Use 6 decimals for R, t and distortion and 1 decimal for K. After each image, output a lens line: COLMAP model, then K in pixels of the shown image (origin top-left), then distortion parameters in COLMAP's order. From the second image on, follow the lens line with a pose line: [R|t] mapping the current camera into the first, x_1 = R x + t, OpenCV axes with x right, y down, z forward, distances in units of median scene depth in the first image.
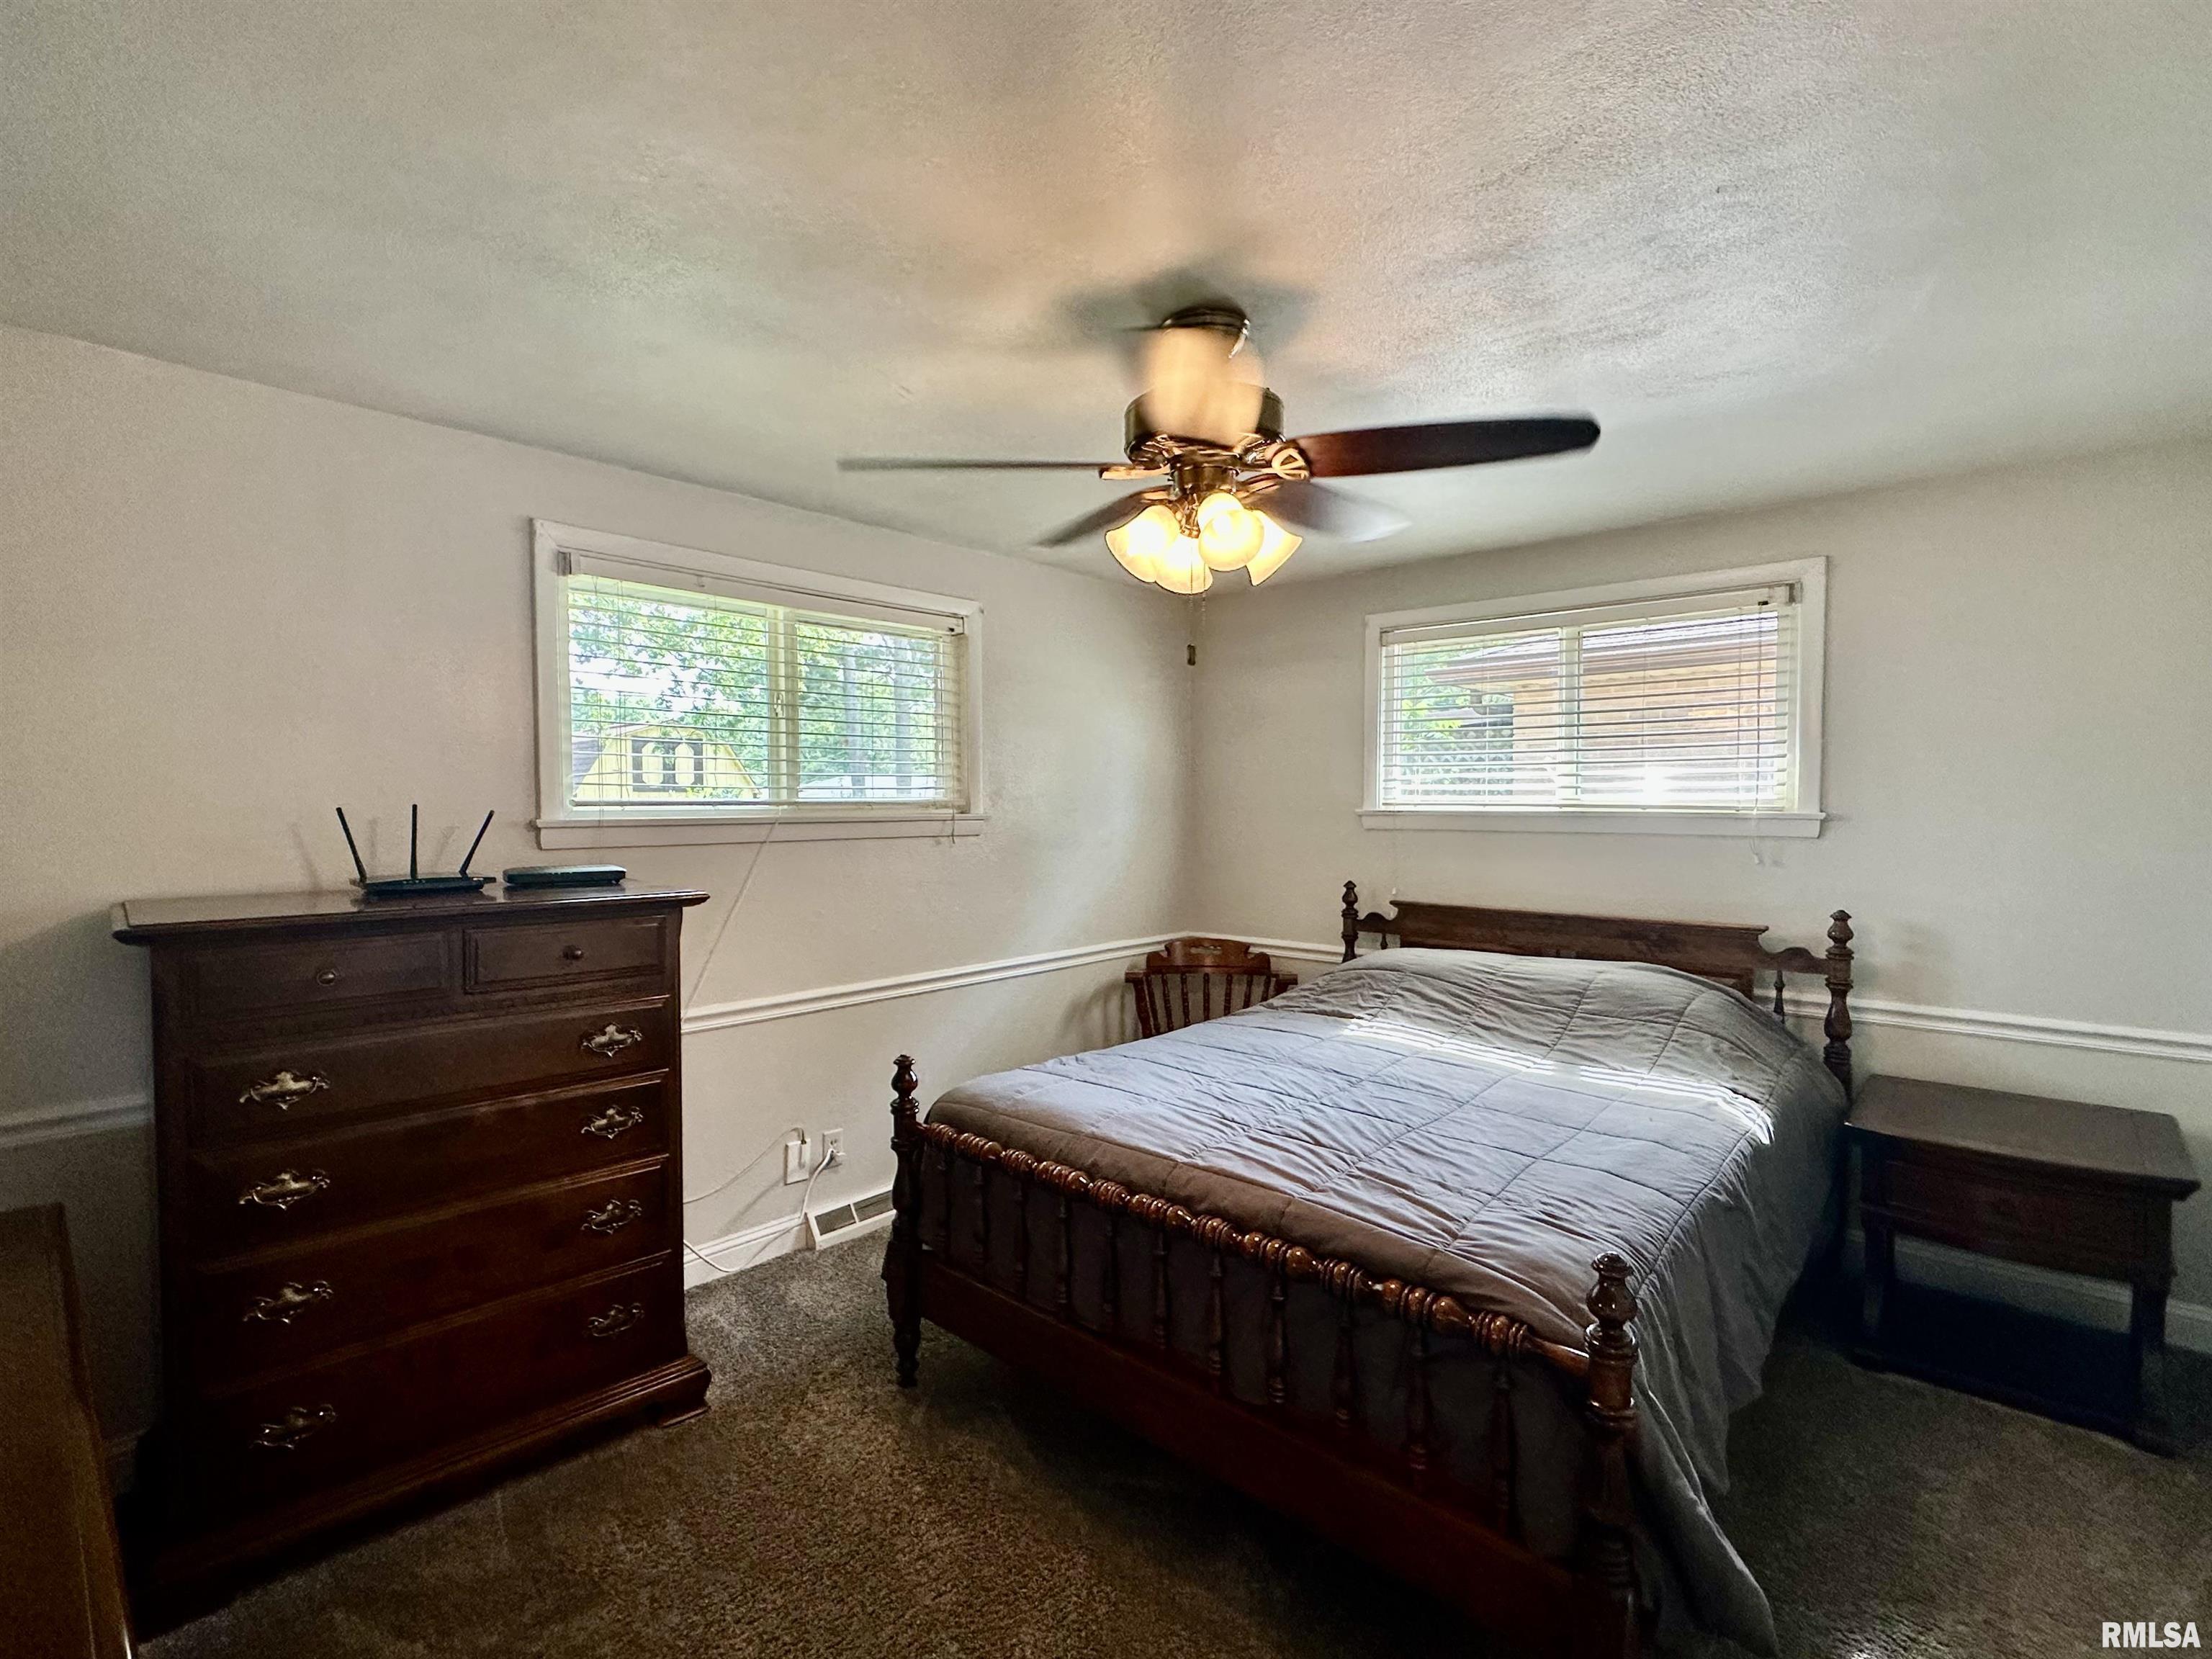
lens RADIAL K [[1031.8, 0, 1106.0], [0, 1031.8, 829.5], [0, 0, 1]] dist [-0.000039, -0.000174]
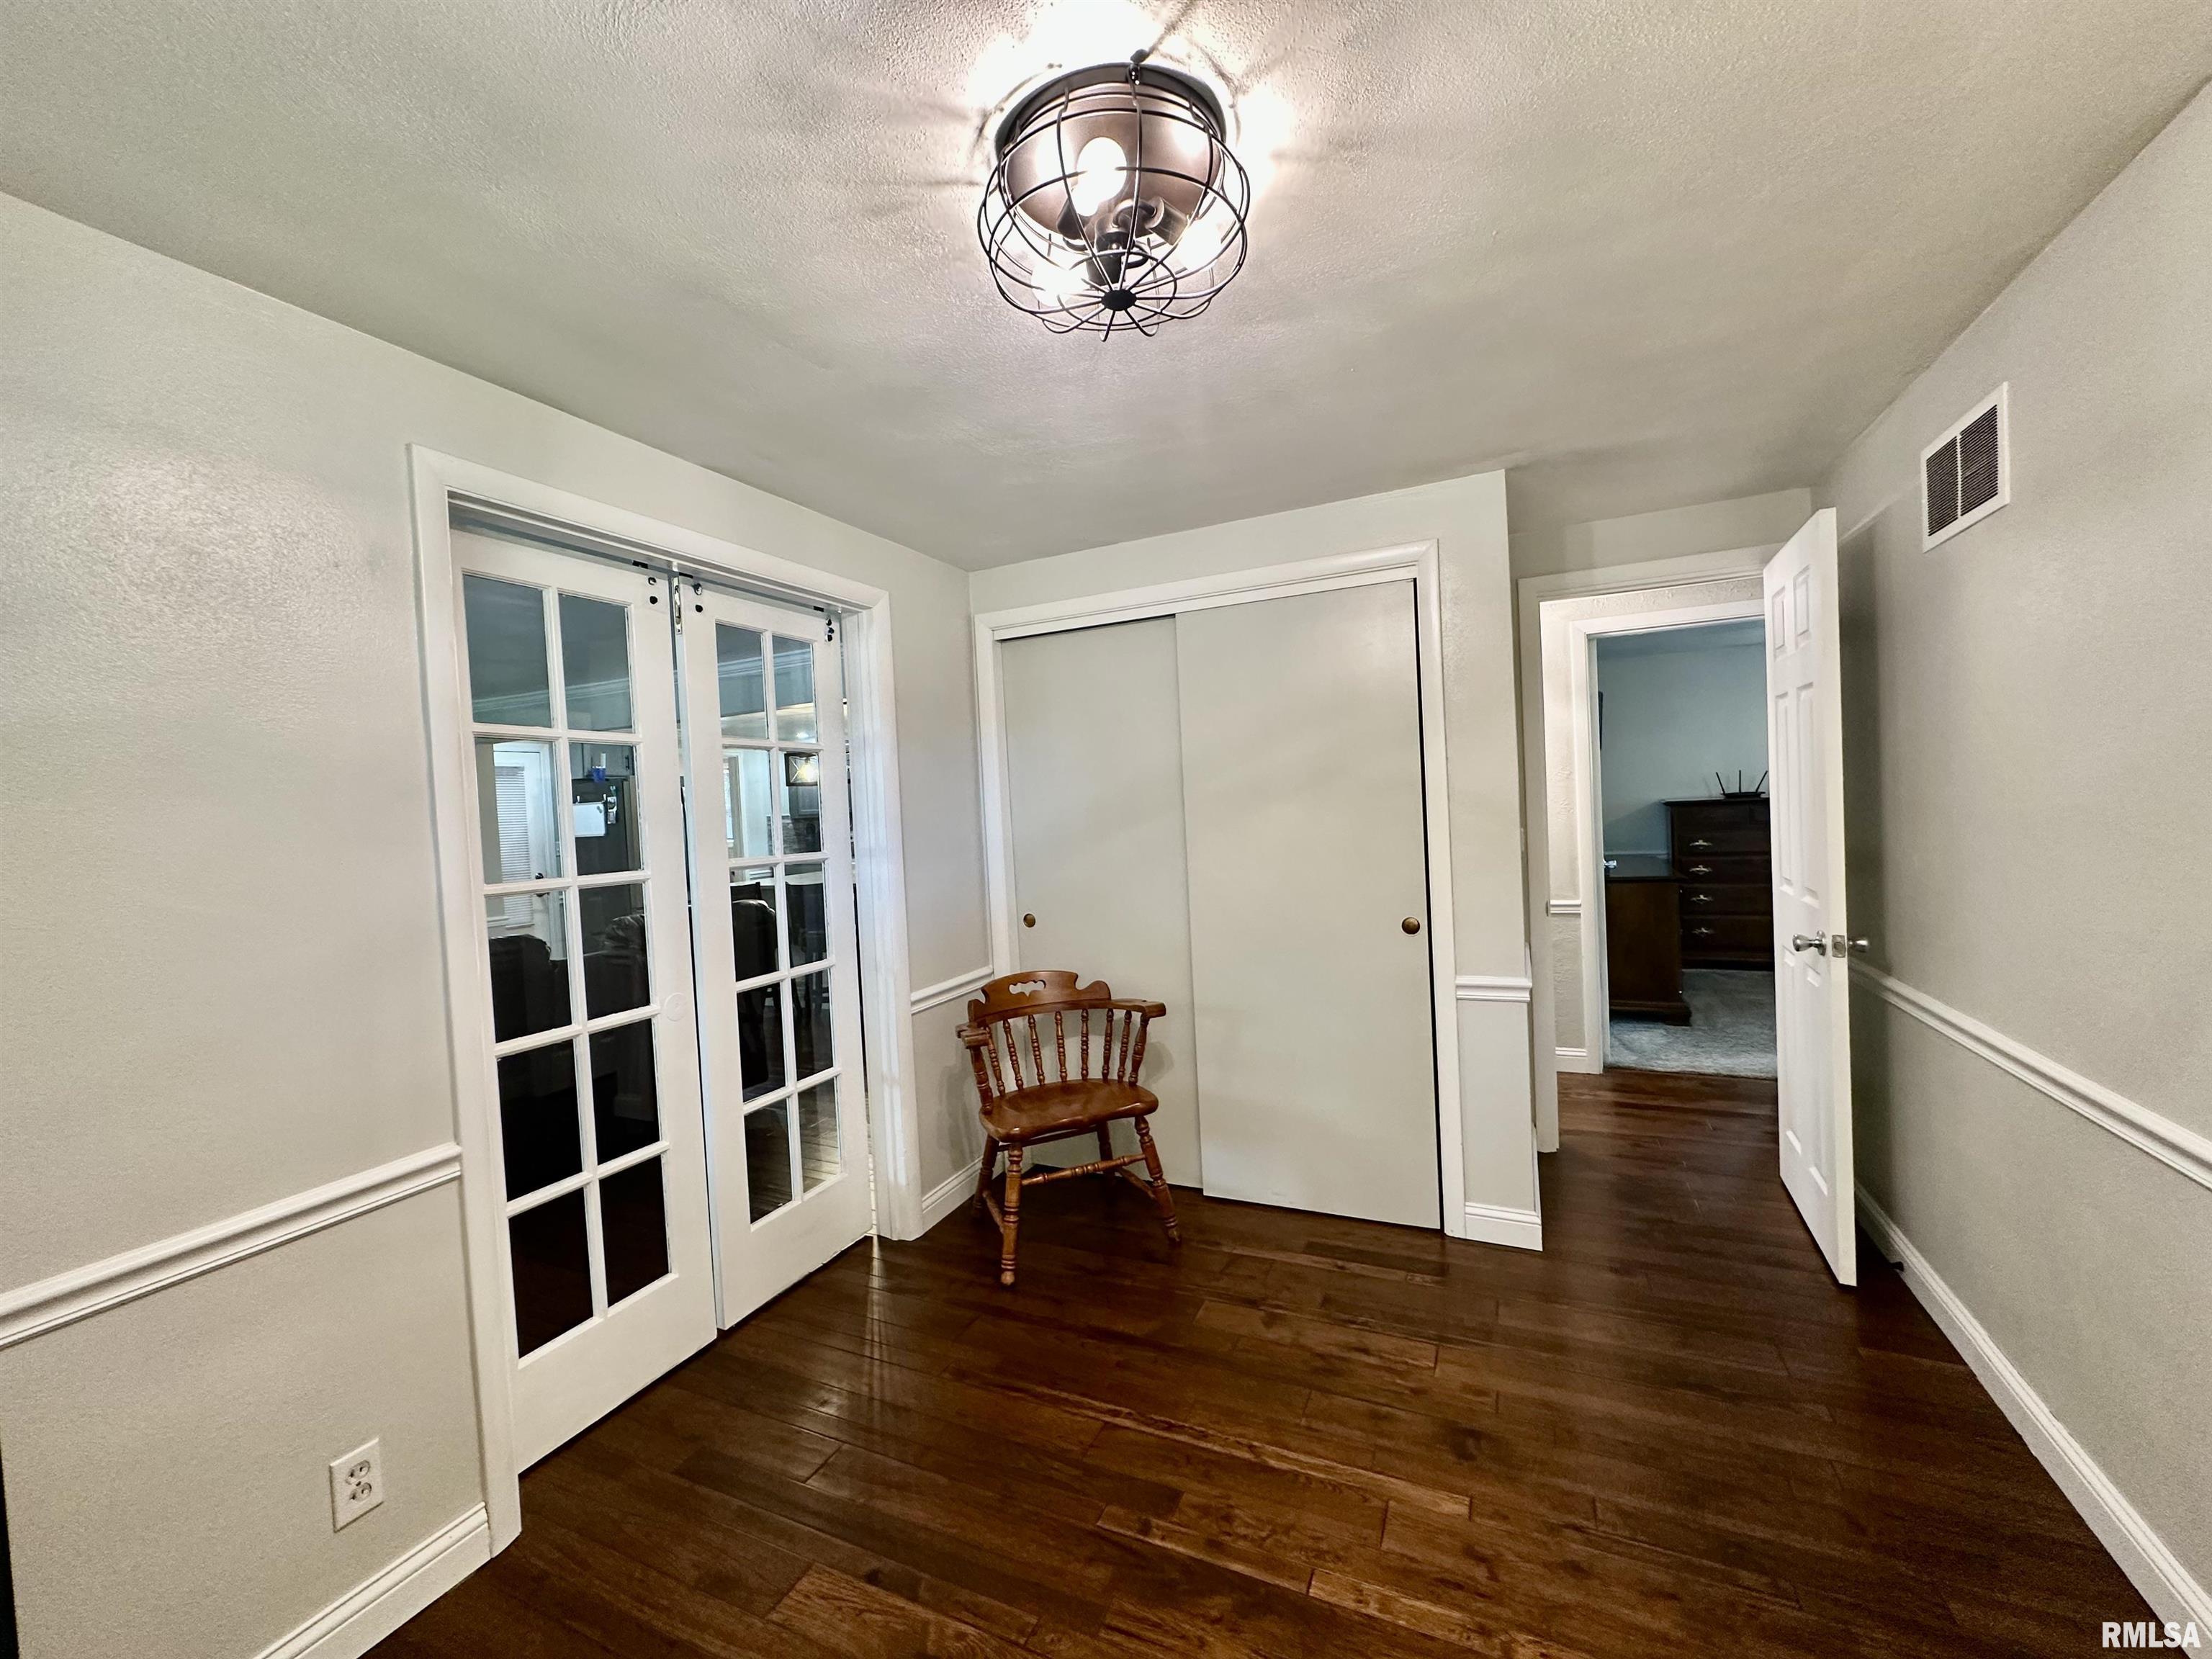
lens RADIAL K [[883.2, 0, 1098.2], [0, 883.2, 828.8], [0, 0, 1]] dist [0.001169, 0.000019]
pose [[0.293424, 0.011774, -0.955910, 1.272072], [0.016012, 0.999723, 0.017228, 0.073734], [0.955848, -0.020362, 0.293154, -1.587593]]
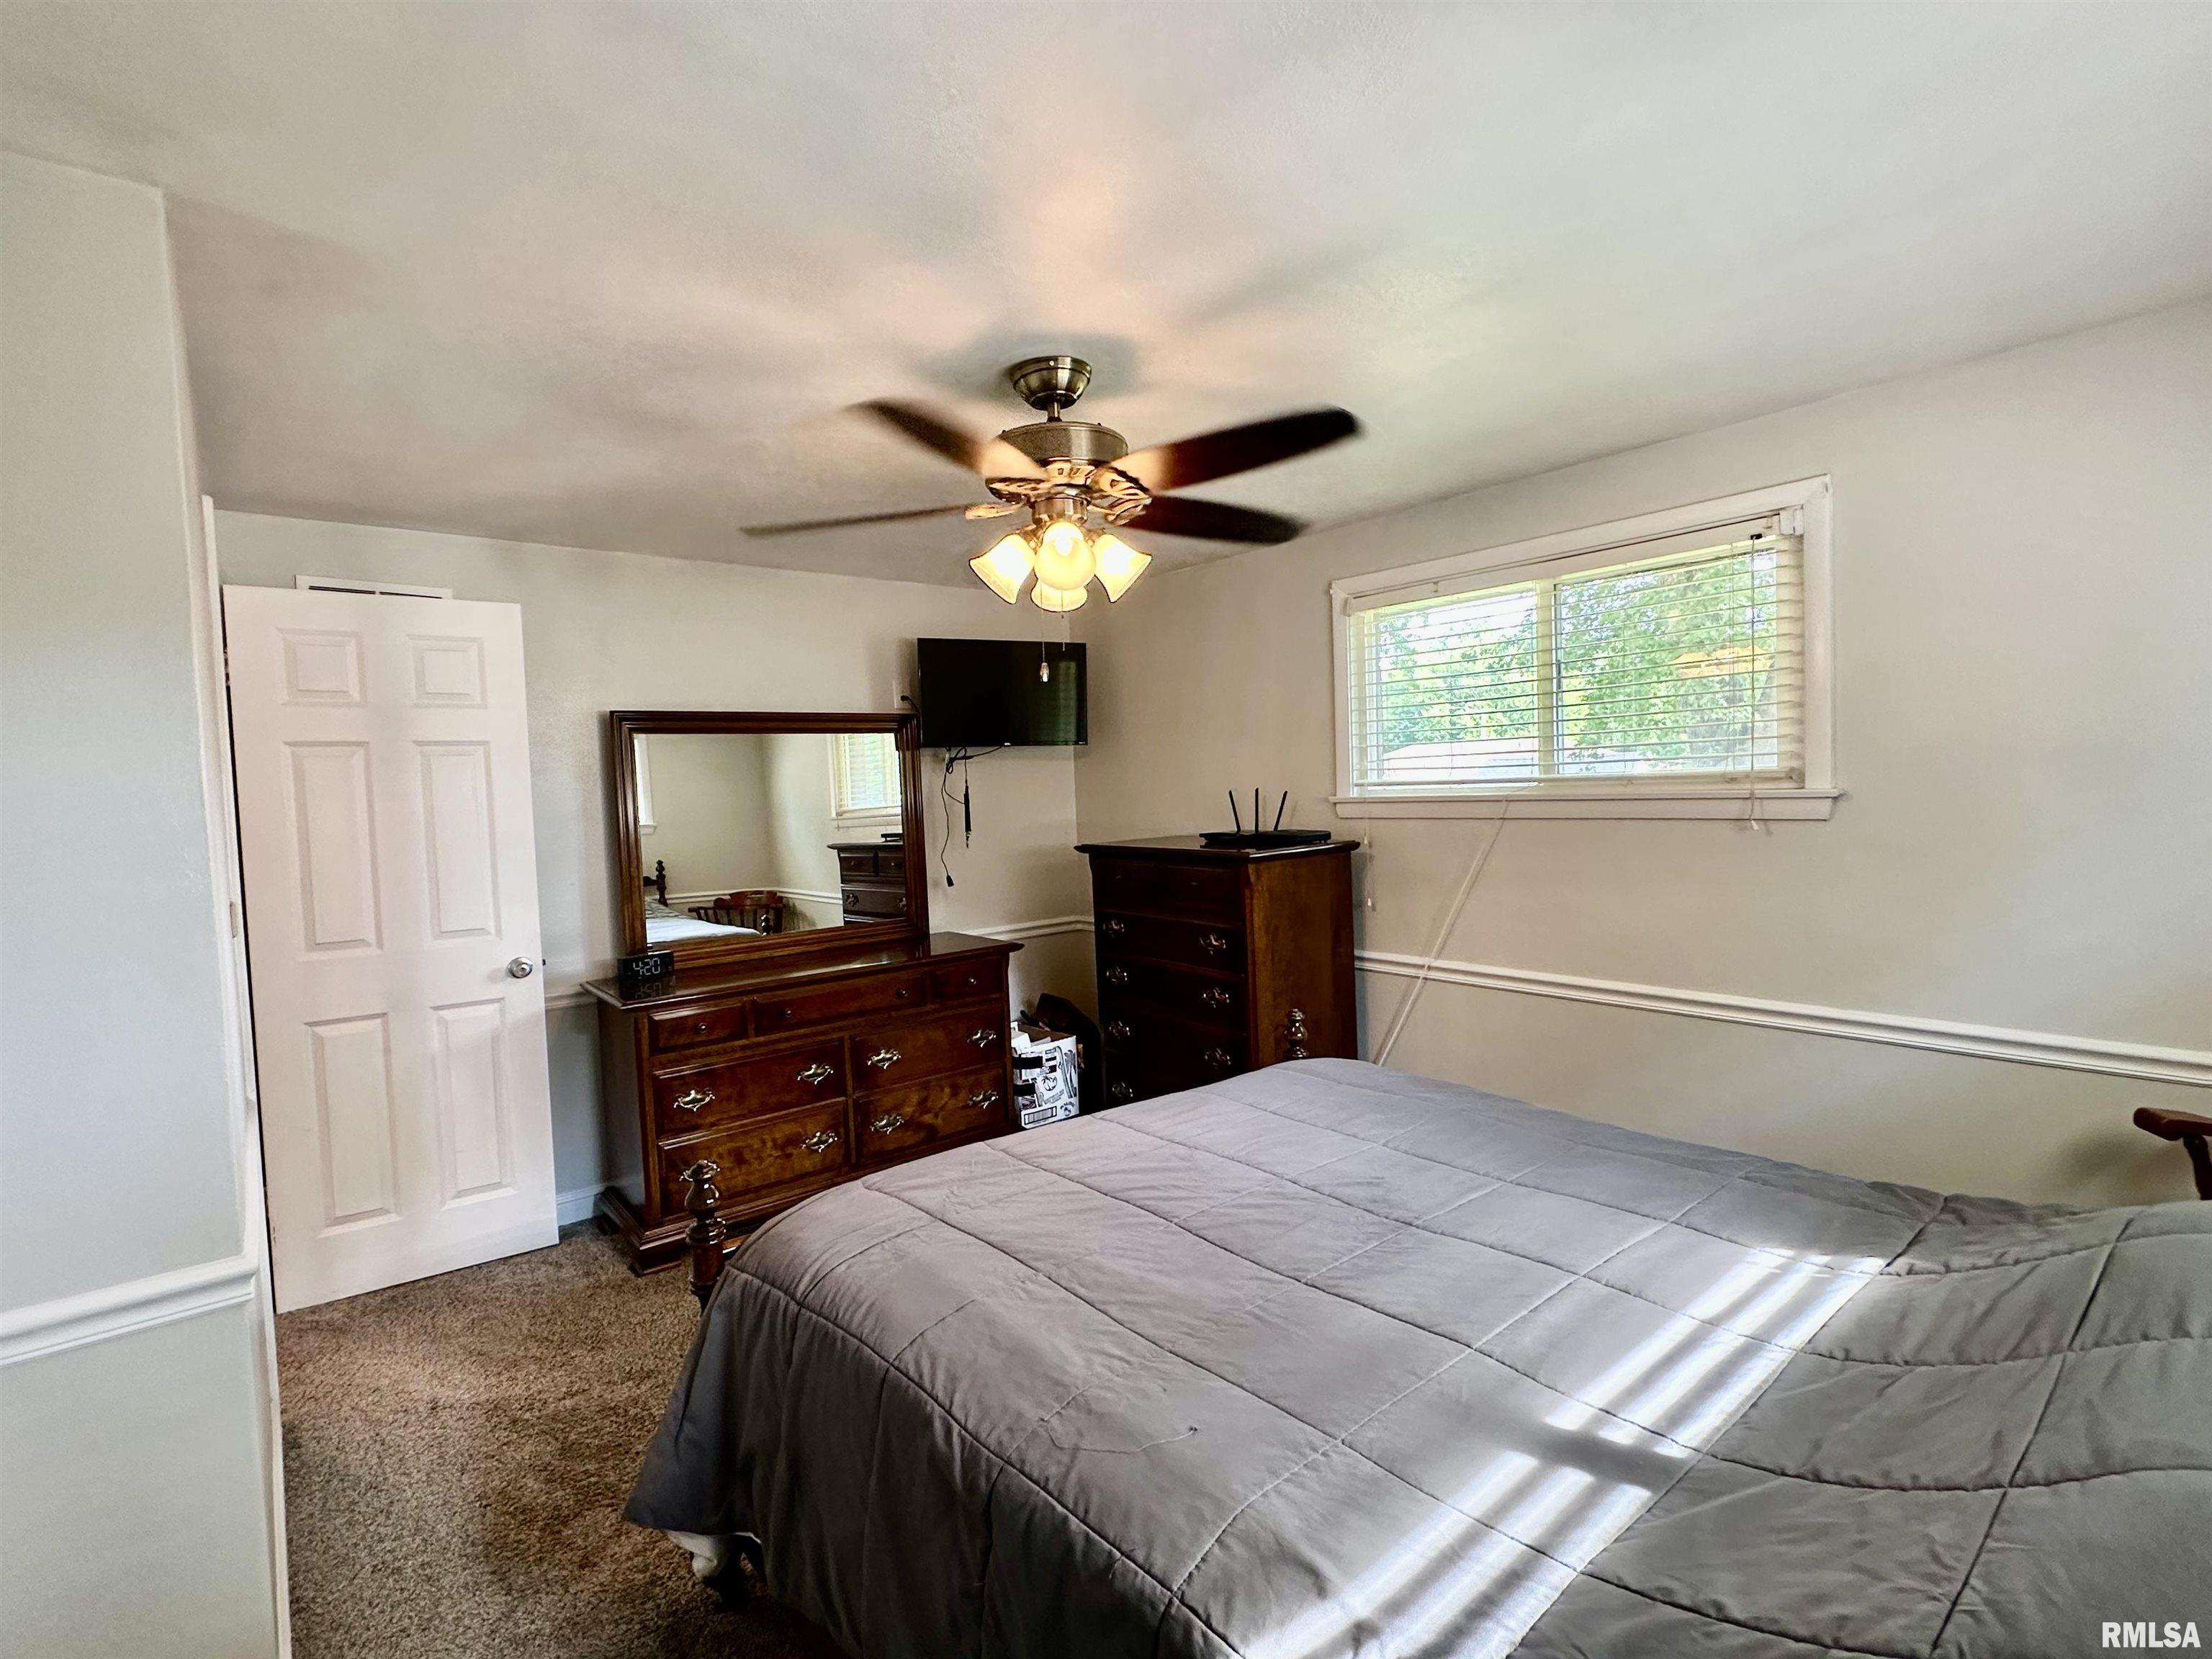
lens RADIAL K [[1031.8, 0, 1106.0], [0, 1031.8, 829.5], [0, 0, 1]] dist [-0.000039, -0.000174]
pose [[-0.139272, 0.039629, -0.989461, 0.925651], [-0.000860, 0.999194, 0.040140, -0.023122], [0.990254, 0.006442, -0.139125, 0.943256]]
